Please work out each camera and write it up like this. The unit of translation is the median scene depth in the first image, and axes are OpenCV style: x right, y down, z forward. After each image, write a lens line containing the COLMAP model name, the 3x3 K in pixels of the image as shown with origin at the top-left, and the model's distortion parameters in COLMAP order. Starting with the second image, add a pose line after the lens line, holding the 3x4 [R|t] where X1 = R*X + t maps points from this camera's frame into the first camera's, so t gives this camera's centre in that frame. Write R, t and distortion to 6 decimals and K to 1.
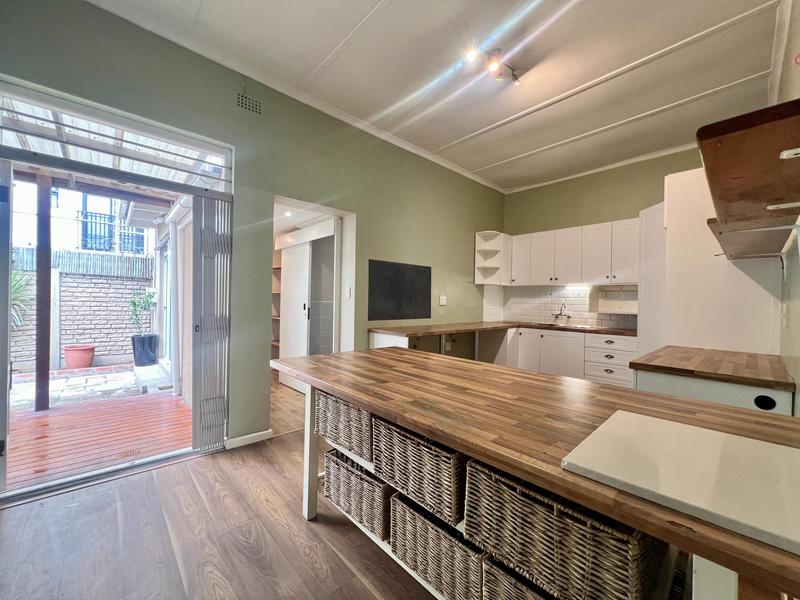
lens RADIAL K [[321.3, 0, 400.4], [0, 321.3, 301.9], [0, 0, 1]] dist [-0.000781, -0.000098]
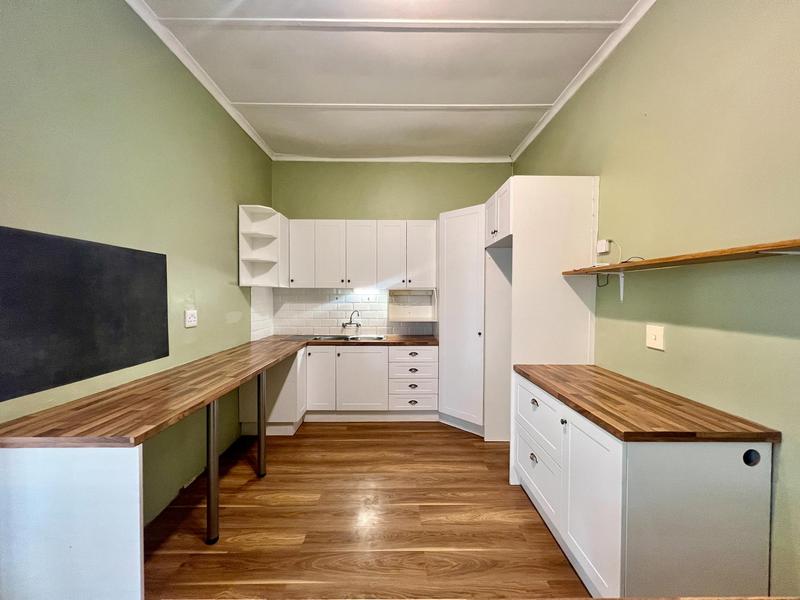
lens RADIAL K [[321.3, 0, 400.4], [0, 321.3, 301.9], [0, 0, 1]] dist [-0.000781, -0.000098]
pose [[0.669568, -0.032030, 0.742059, -0.030841], [0.011362, 0.999395, 0.032885, -0.042667], [-0.742663, -0.013588, 0.669527, 0.351182]]
